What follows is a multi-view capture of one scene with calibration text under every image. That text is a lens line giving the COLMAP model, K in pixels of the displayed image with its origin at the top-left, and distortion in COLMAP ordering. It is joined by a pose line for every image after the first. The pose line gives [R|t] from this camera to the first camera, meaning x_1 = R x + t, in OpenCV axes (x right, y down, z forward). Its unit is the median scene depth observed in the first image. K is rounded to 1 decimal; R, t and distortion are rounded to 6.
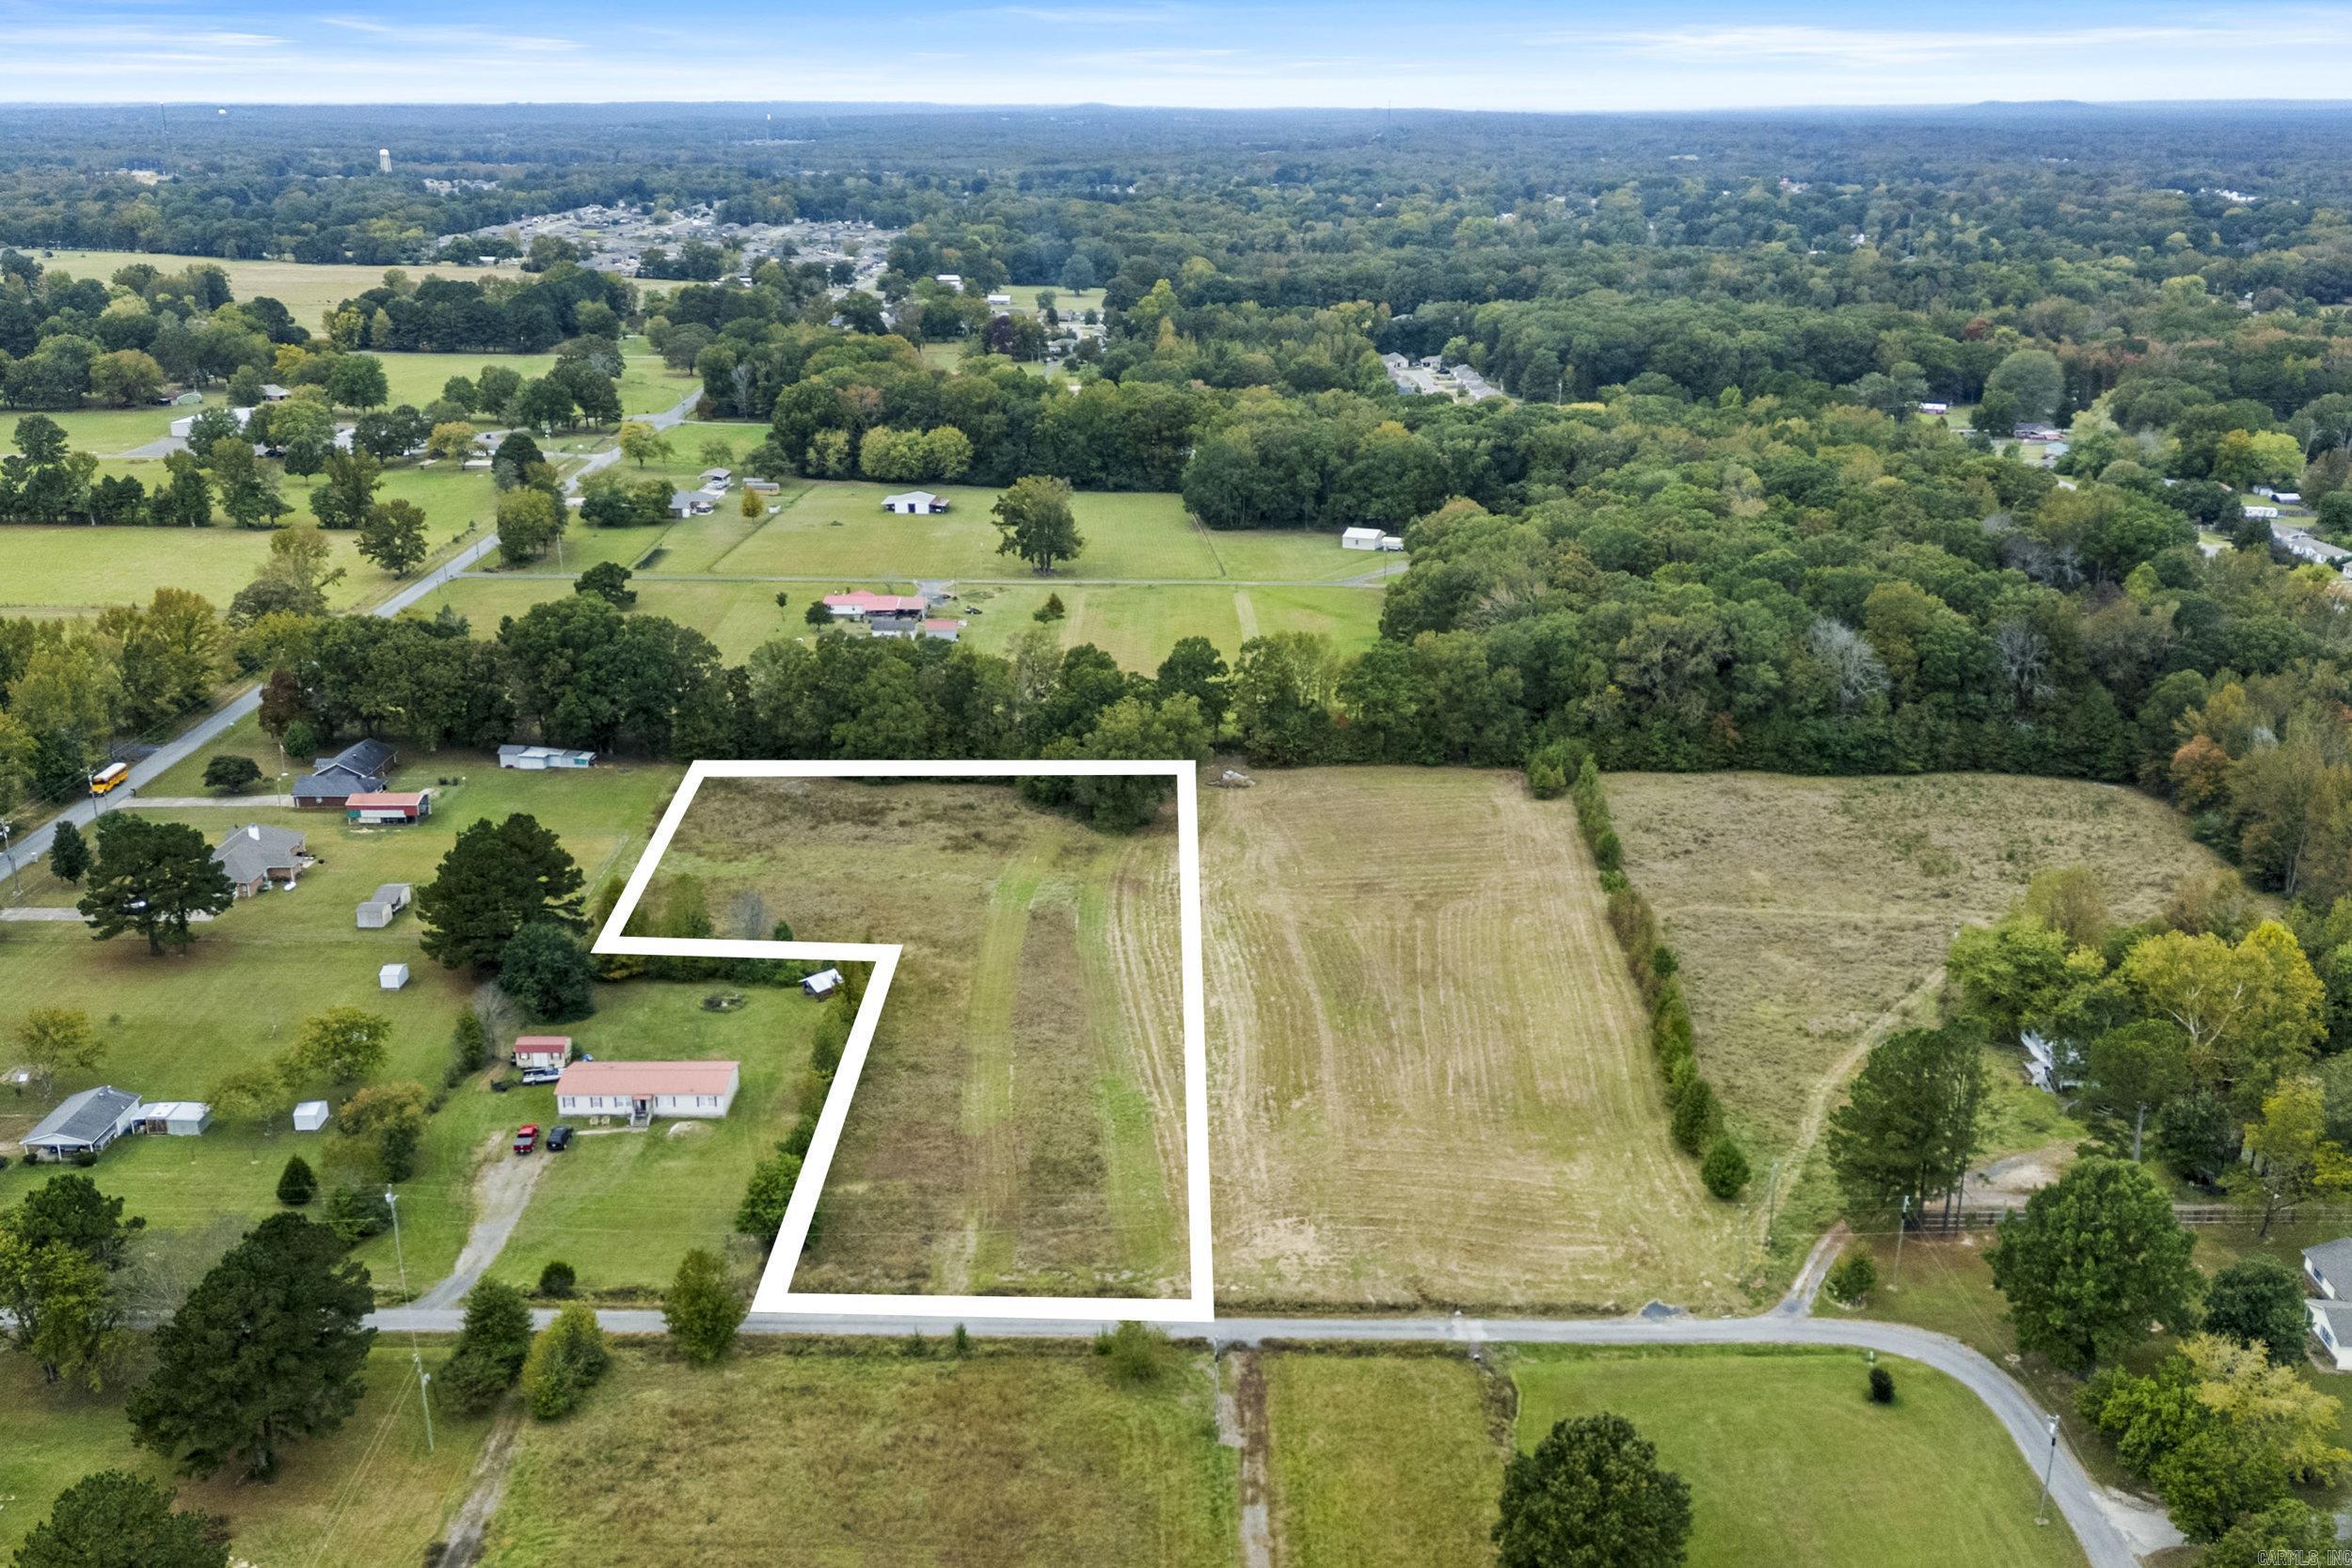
lens RADIAL K [[2143.2, 0, 1176.0], [0, 2143.2, 784.0], [0, 0, 1]] dist [0.136836, -0.193081]
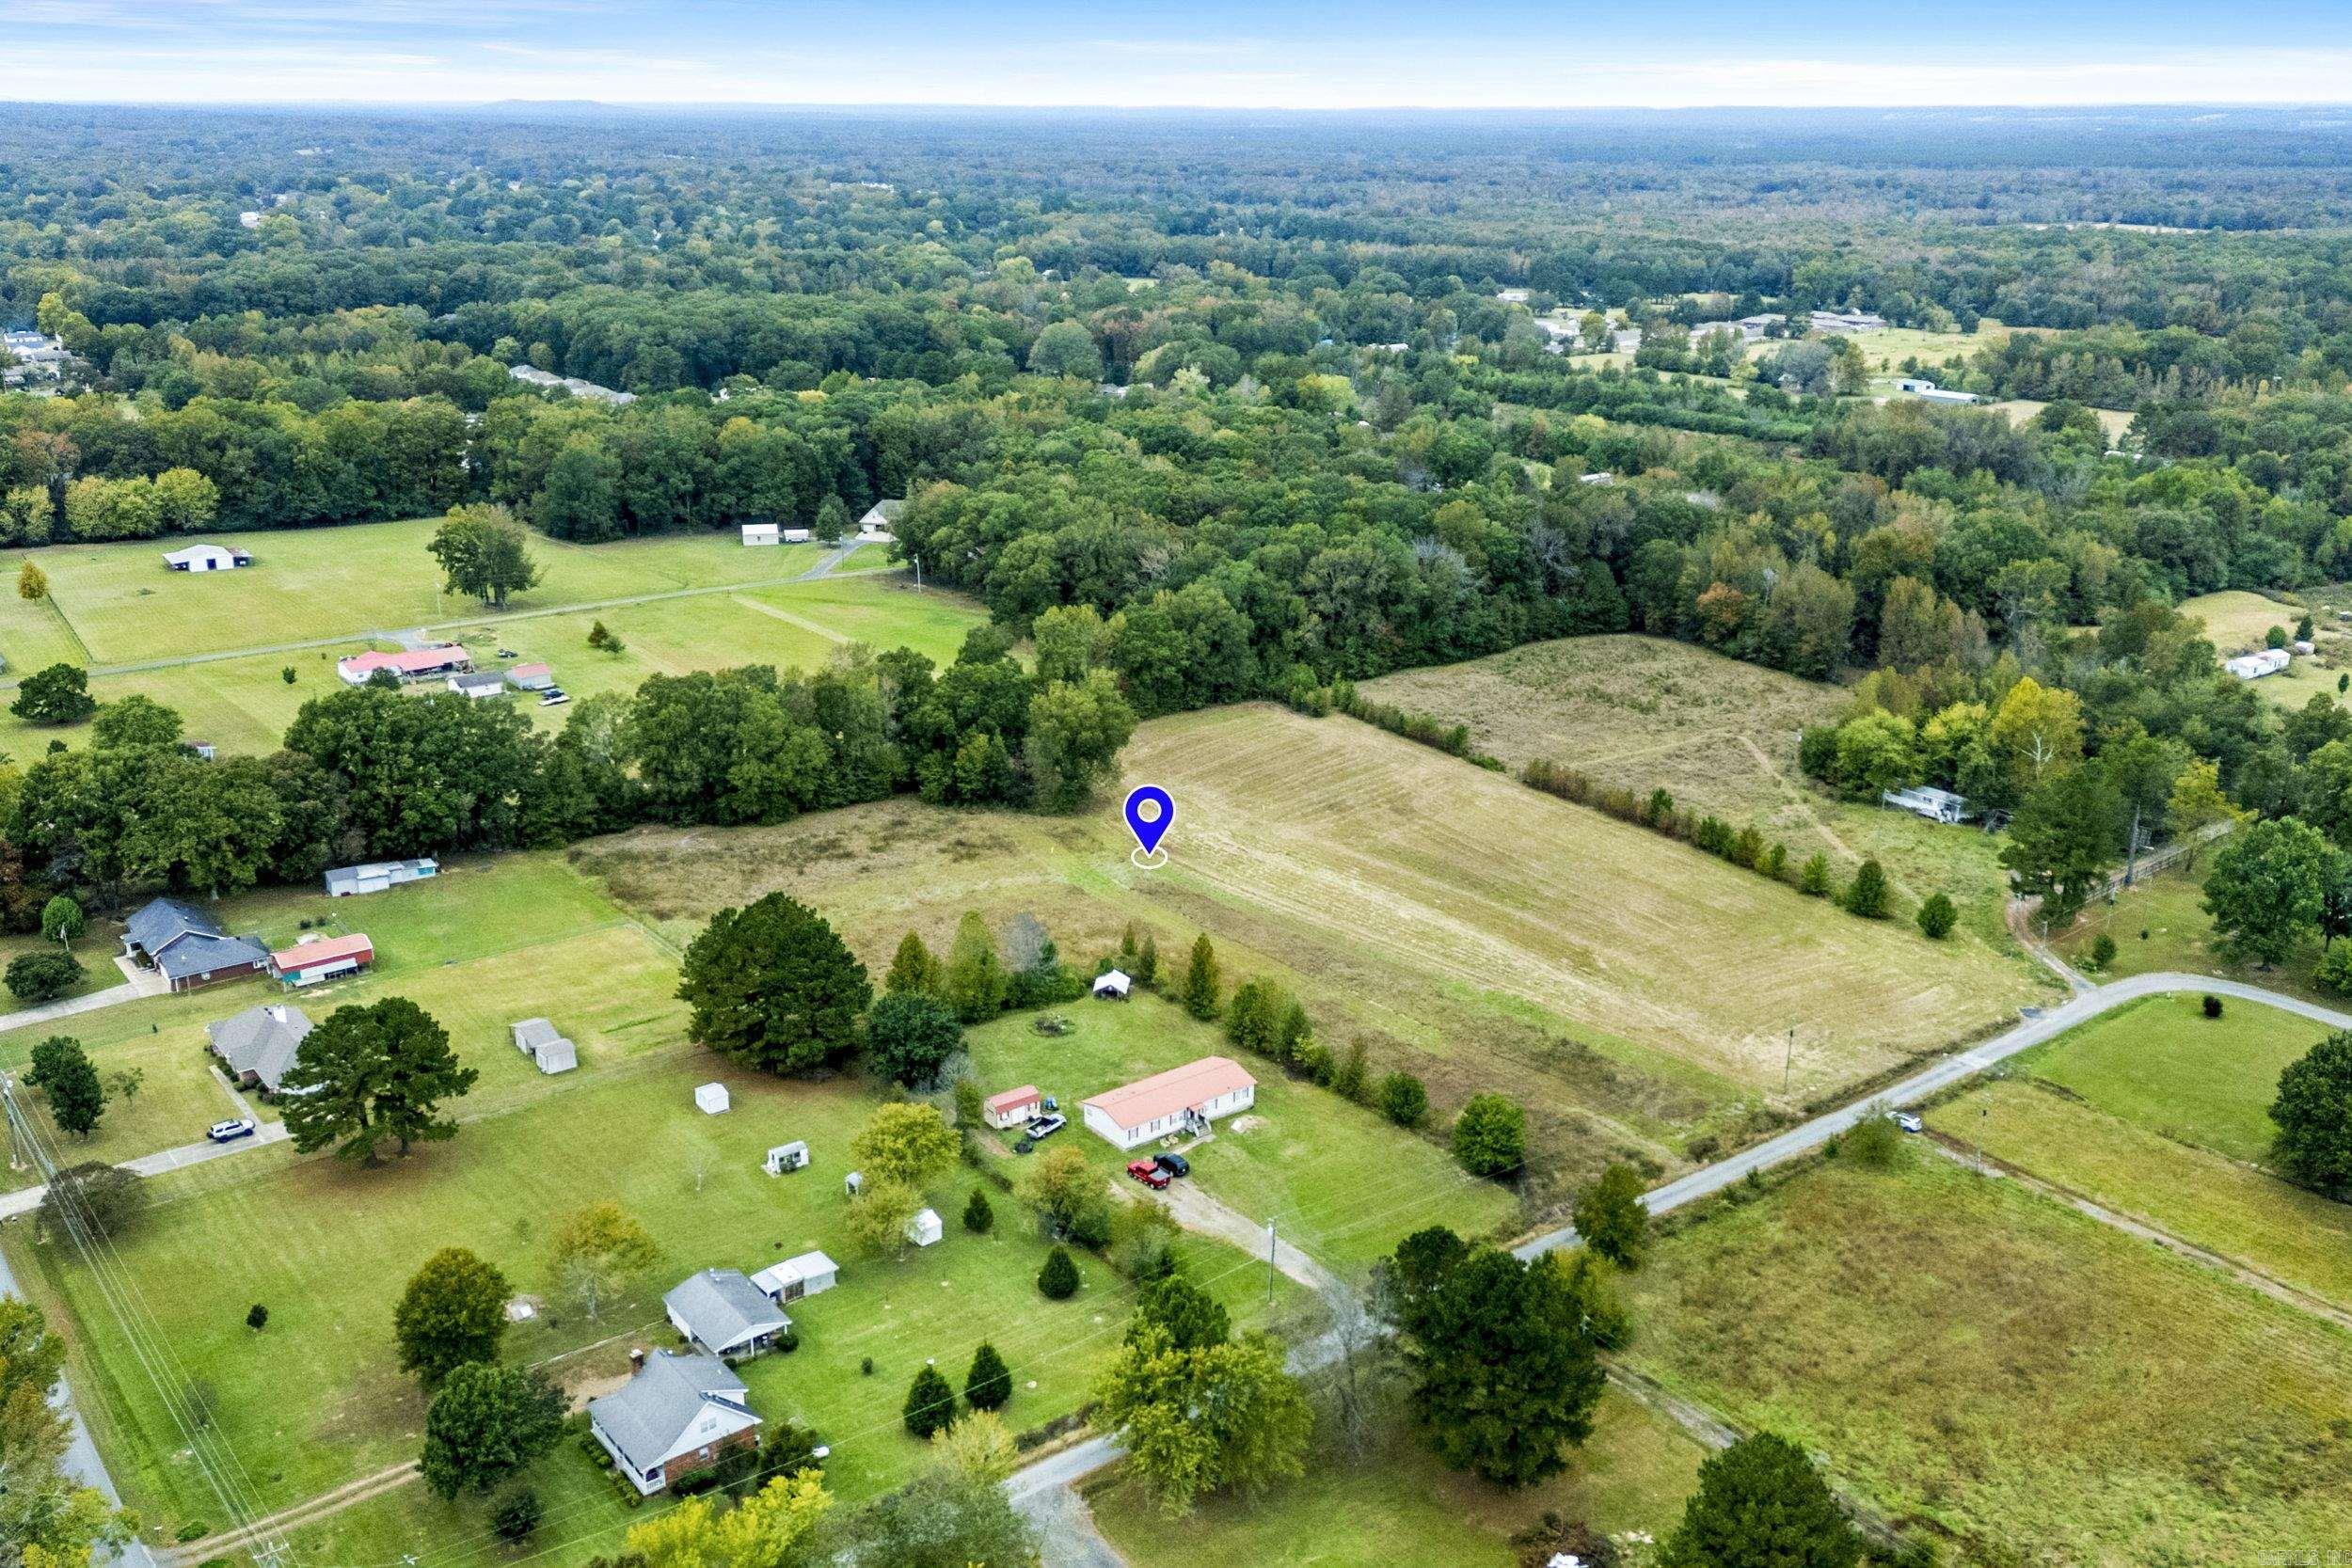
lens RADIAL K [[2093.7, 0, 1176.0], [0, 2093.7, 784.0], [0, 0, 1]] dist [0.103473, -0.155954]
pose [[0.780376, -0.189047, 0.596049, -0.537666], [0.183117, 0.980507, 0.071239, -0.049440], [-0.597898, 0.053553, 0.799781, 0.146076]]
